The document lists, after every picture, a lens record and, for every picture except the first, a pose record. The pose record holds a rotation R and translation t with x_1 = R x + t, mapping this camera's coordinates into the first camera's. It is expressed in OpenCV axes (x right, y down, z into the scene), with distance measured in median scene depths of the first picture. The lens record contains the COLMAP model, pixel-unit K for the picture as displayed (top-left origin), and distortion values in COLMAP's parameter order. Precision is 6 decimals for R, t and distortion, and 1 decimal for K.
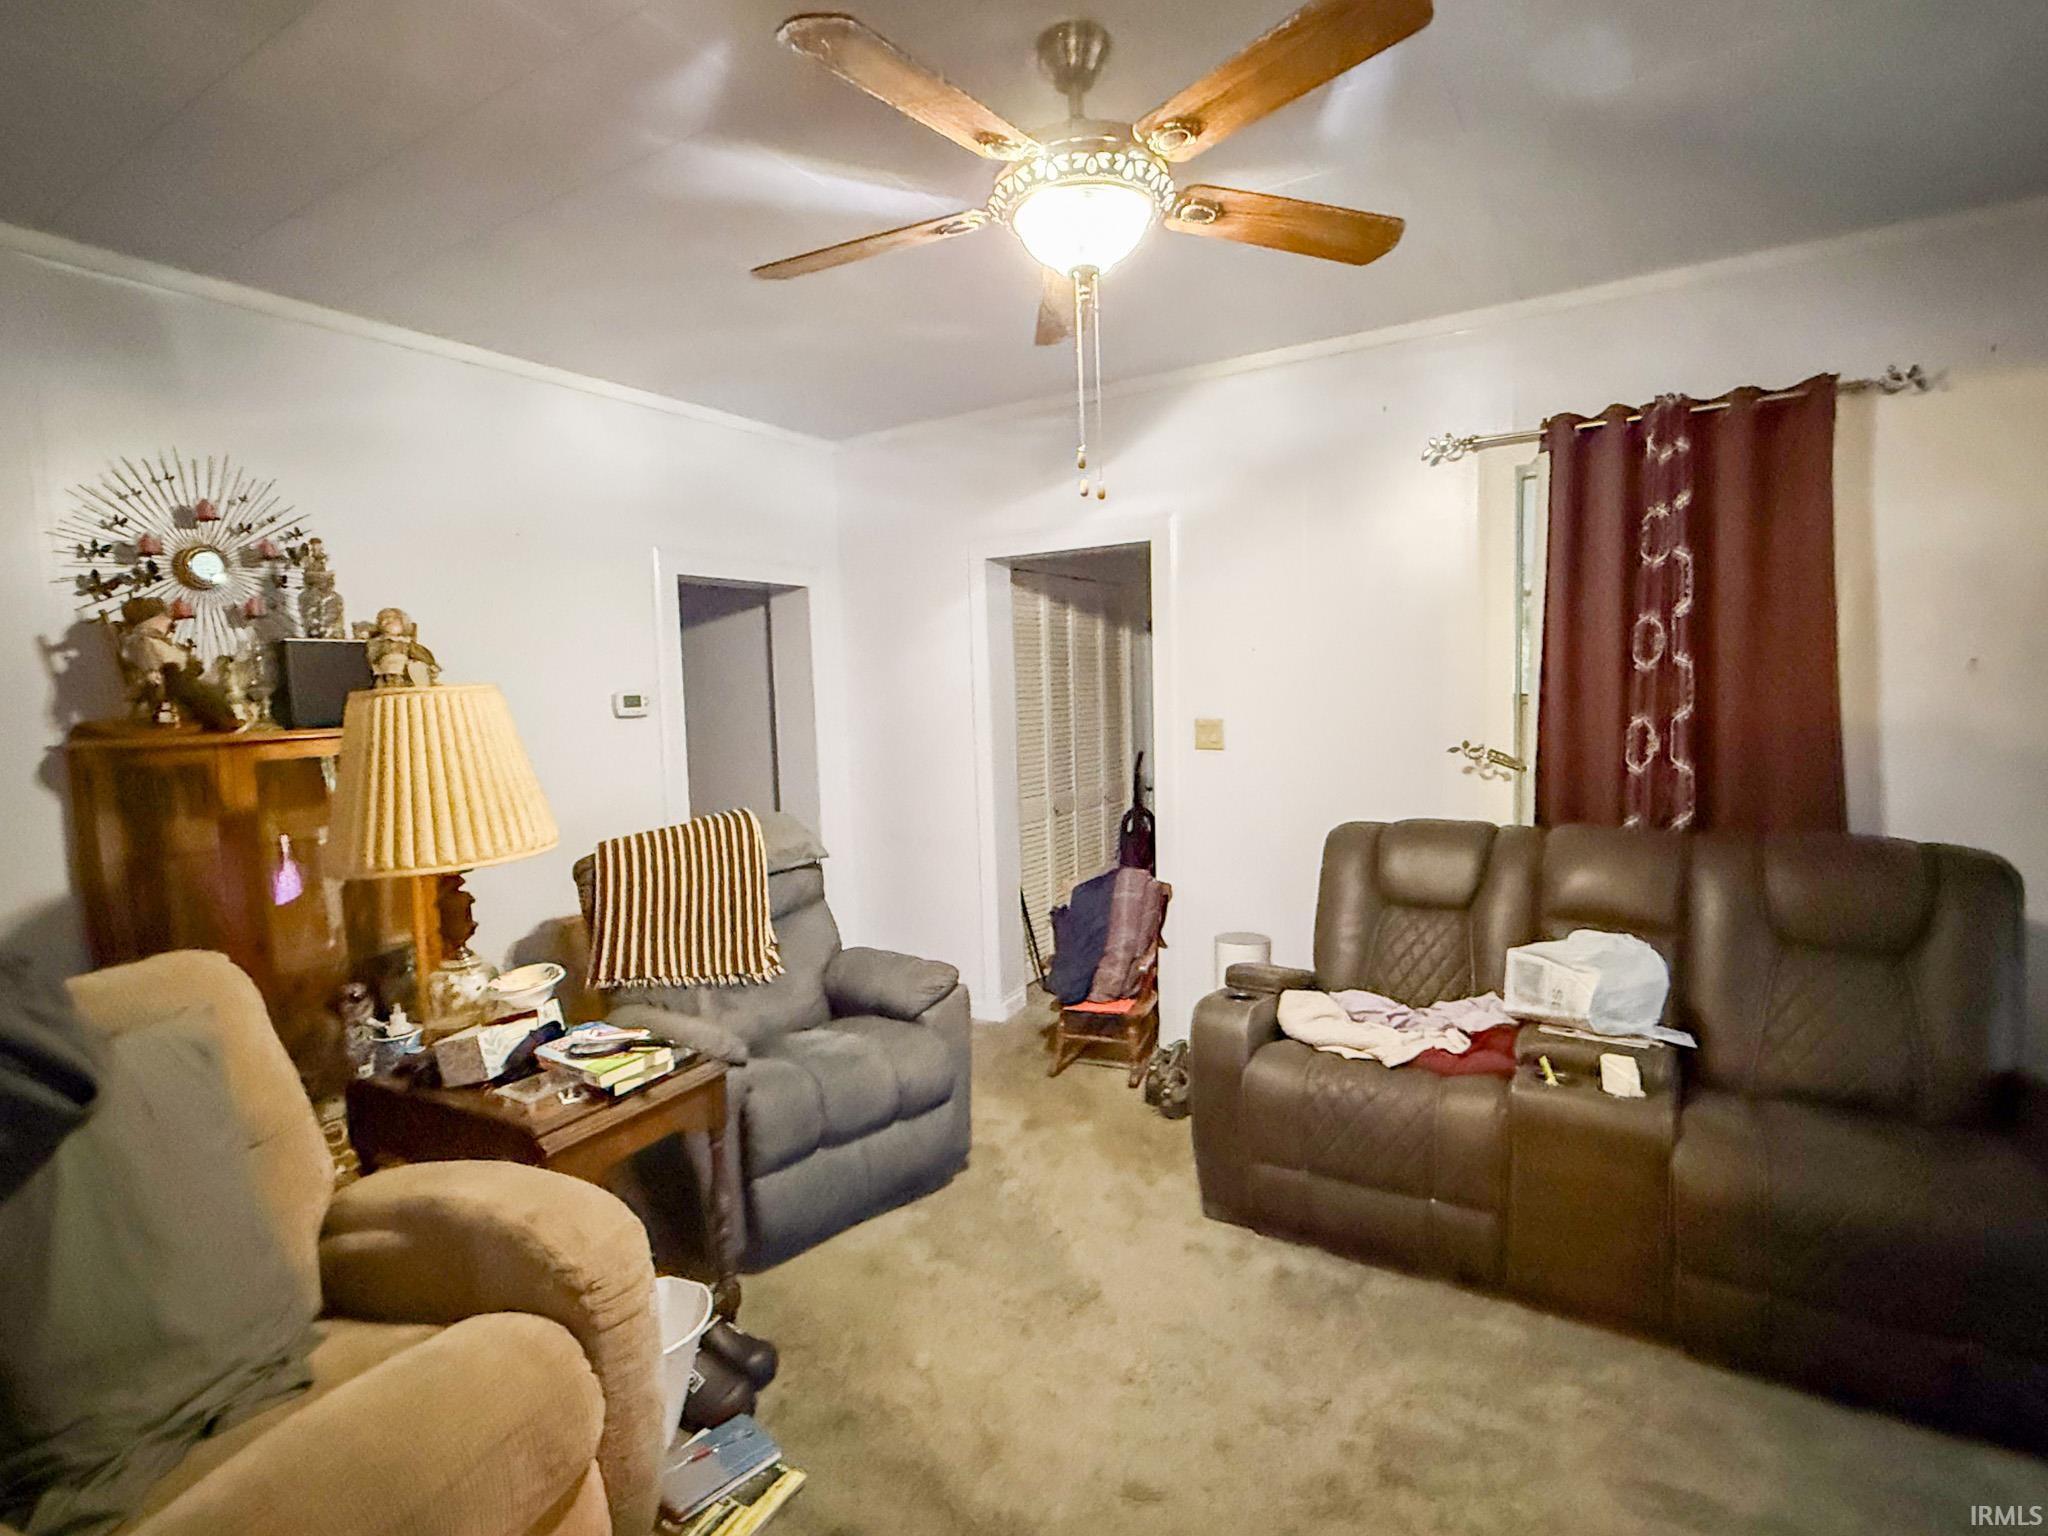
lens RADIAL K [[1038.7, 0, 1024.0], [0, 1038.7, 768.0], [0, 0, 1]] dist [-0.001123, -0.000250]
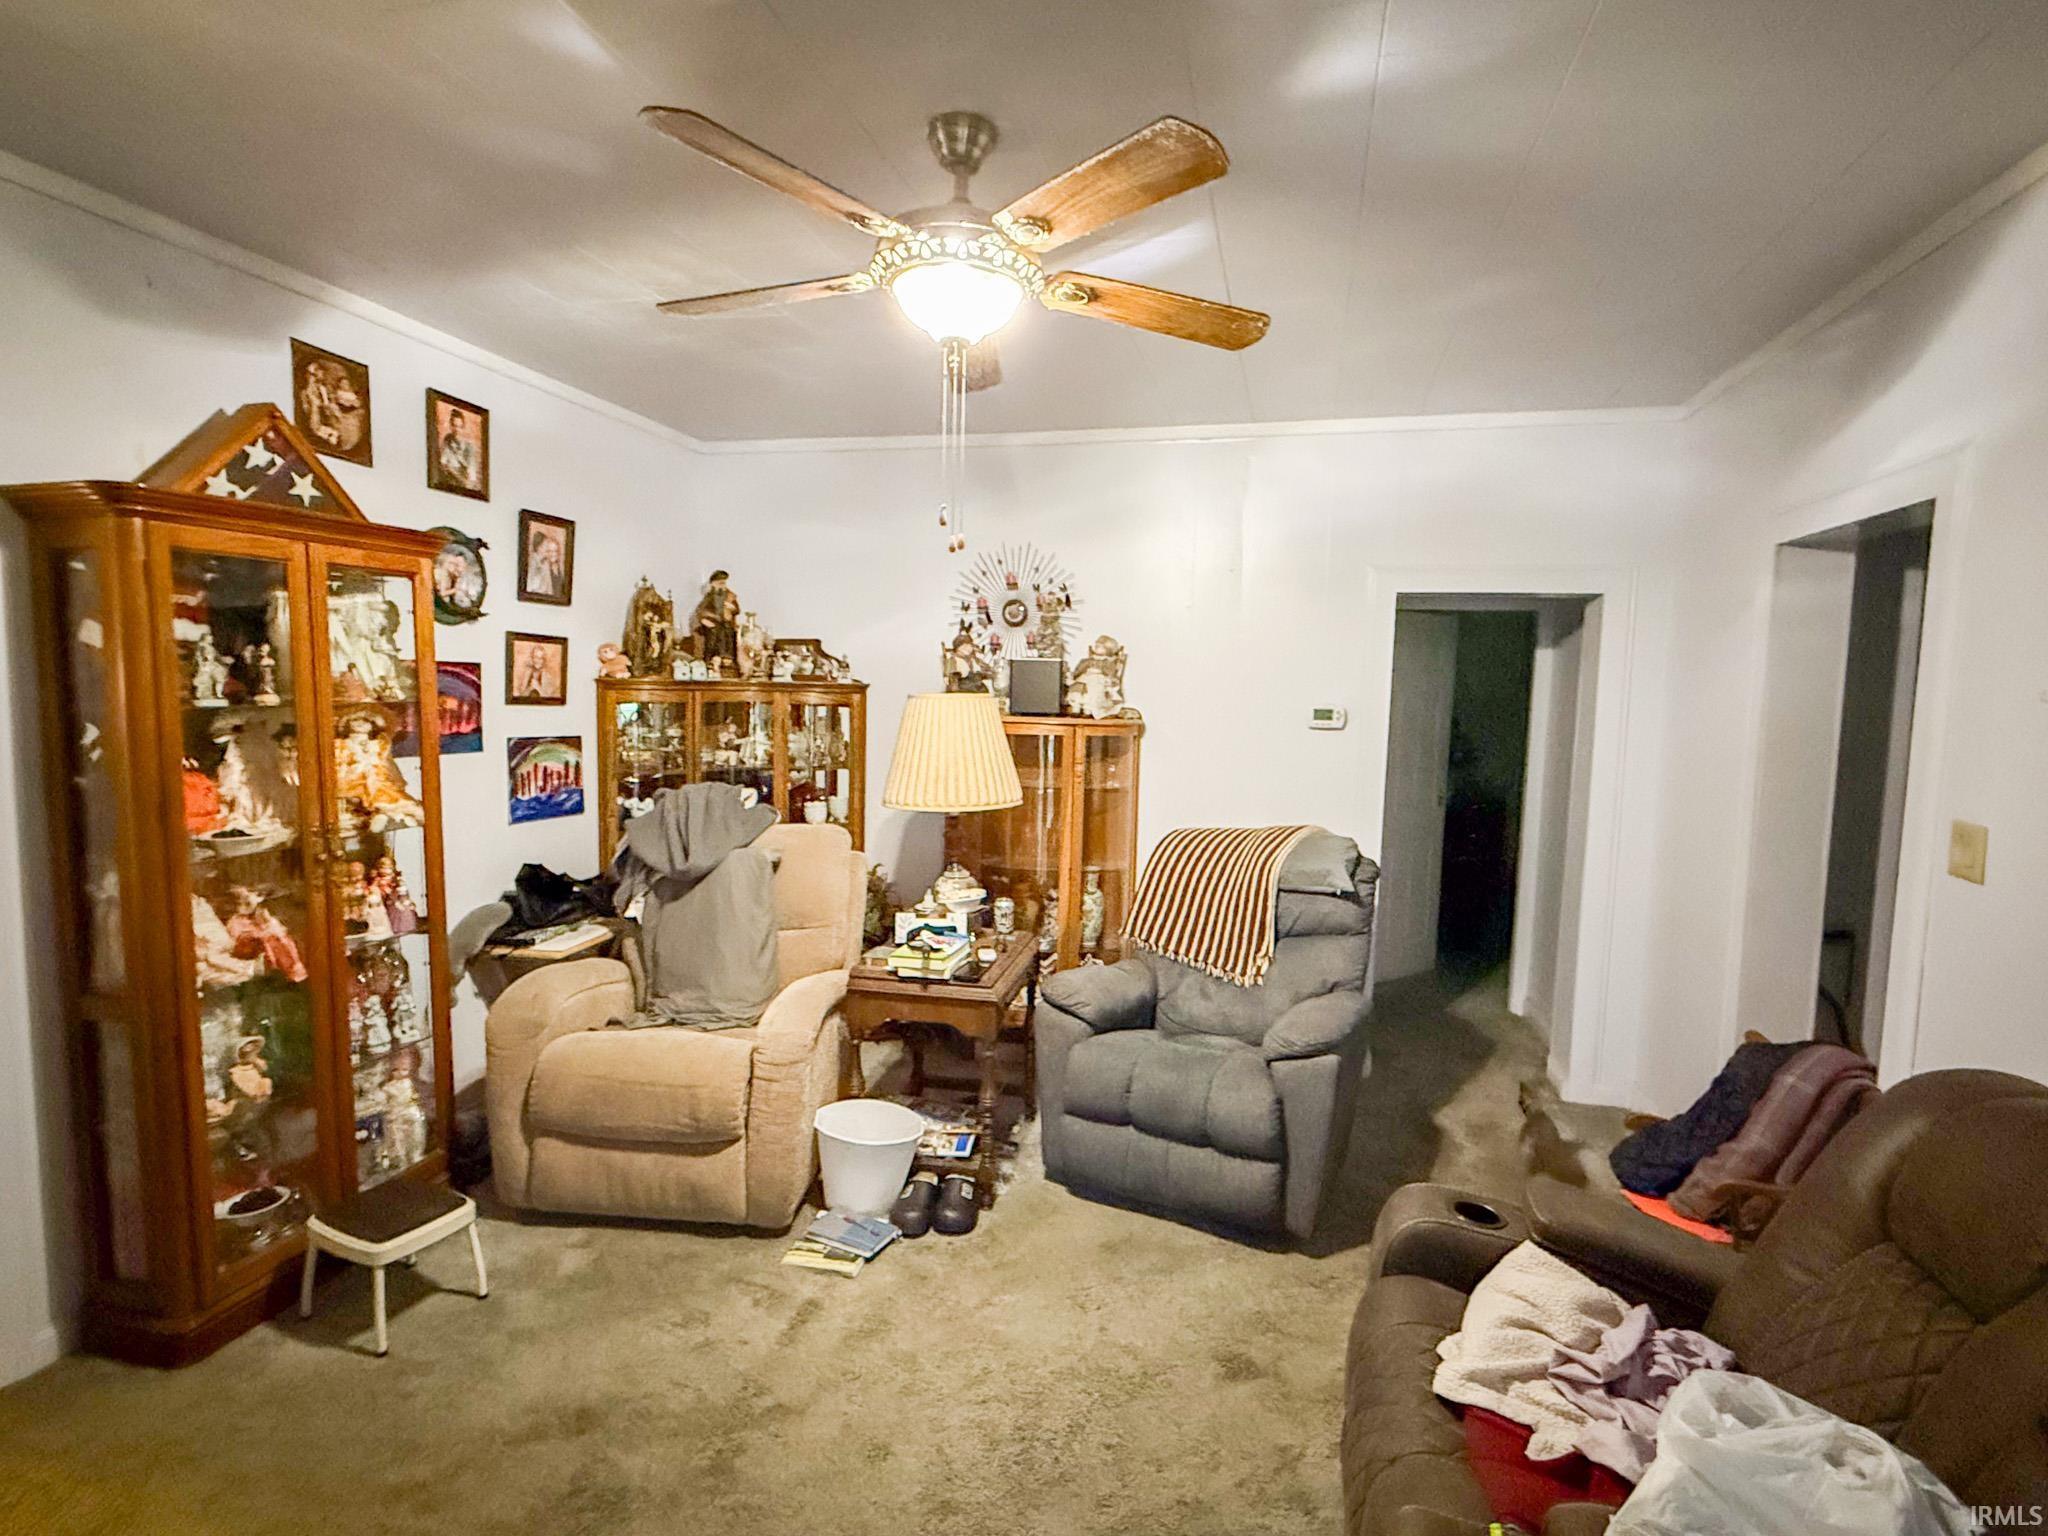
lens RADIAL K [[1038.7, 0, 1024.0], [0, 1038.7, 768.0], [0, 0, 1]] dist [-0.001123, -0.000250]
pose [[0.271308, 0.119137, -0.955091, 0.700973], [-0.109981, 0.989647, 0.092206, -0.090567], [0.956188, 0.080026, 0.281602, 0.489003]]
